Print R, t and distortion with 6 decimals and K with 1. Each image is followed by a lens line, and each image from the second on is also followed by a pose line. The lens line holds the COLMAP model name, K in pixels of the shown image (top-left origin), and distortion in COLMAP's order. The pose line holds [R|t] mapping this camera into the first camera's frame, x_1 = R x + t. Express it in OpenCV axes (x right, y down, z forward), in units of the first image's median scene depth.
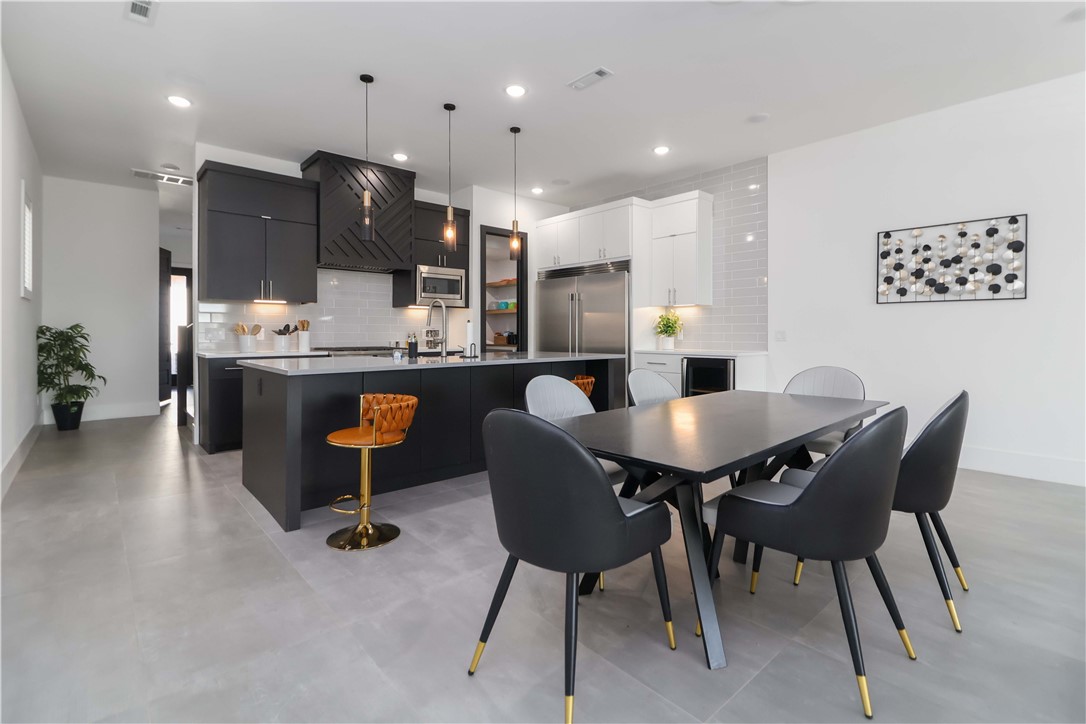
lens RADIAL K [[504.5, 0, 553.1], [0, 504.5, 338.5], [0, 0, 1]] dist [0.001565, -0.001124]
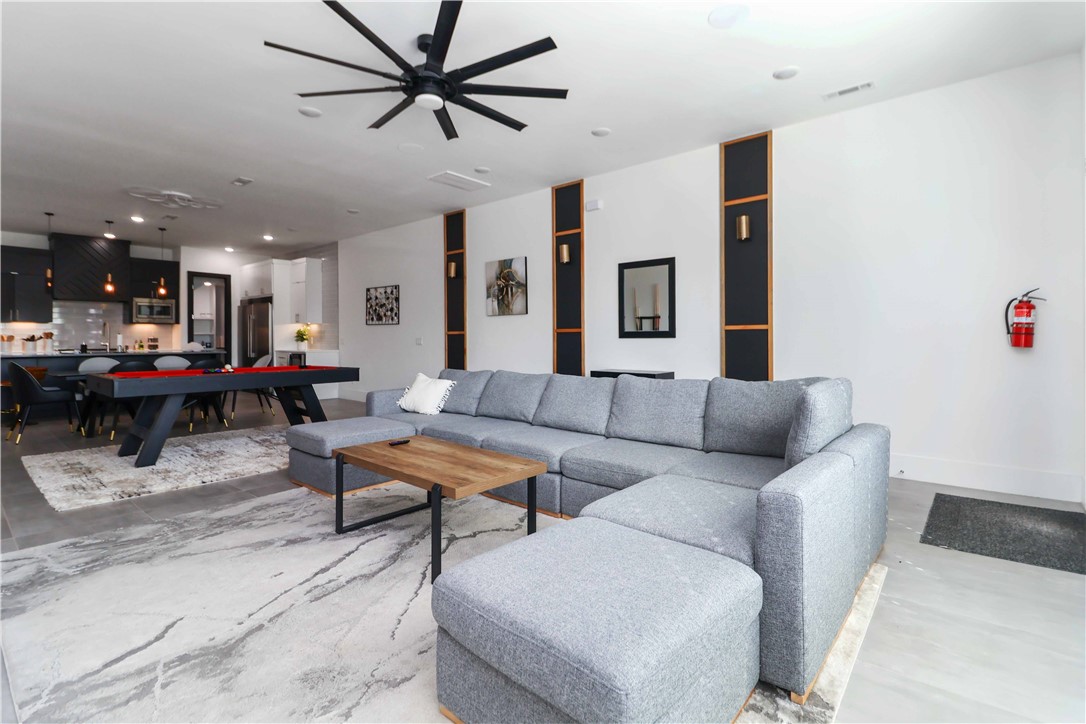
lens RADIAL K [[504.5, 0, 553.1], [0, 504.5, 338.5], [0, 0, 1]] dist [0.001565, -0.001124]
pose [[0.988668, -0.001498, 0.150112, 1.083696], [0.002703, 0.999966, -0.007822, 0.000256], [-0.150095, 0.008139, 0.988638, -1.053814]]
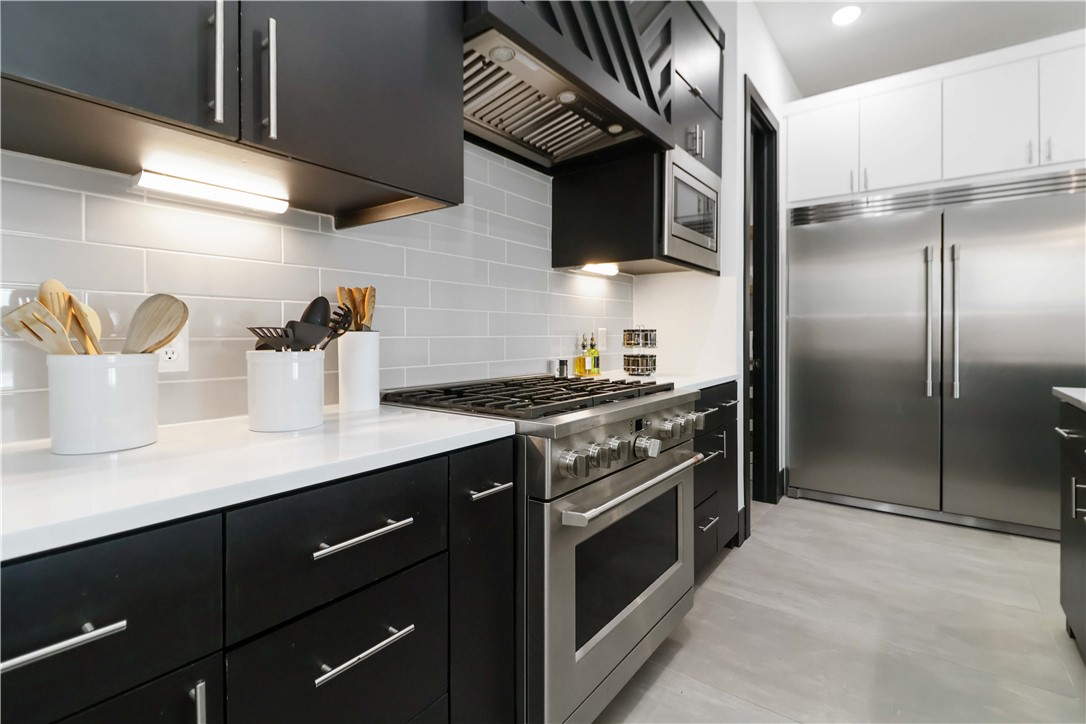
lens RADIAL K [[504.5, 0, 553.1], [0, 504.5, 338.5], [0, 0, 1]] dist [0.001565, -0.001124]
pose [[0.978590, -0.004552, 0.205771, -0.560556], [0.004867, 0.999988, -0.001022, -0.012572], [-0.205764, 0.002001, 0.978600, 0.912860]]
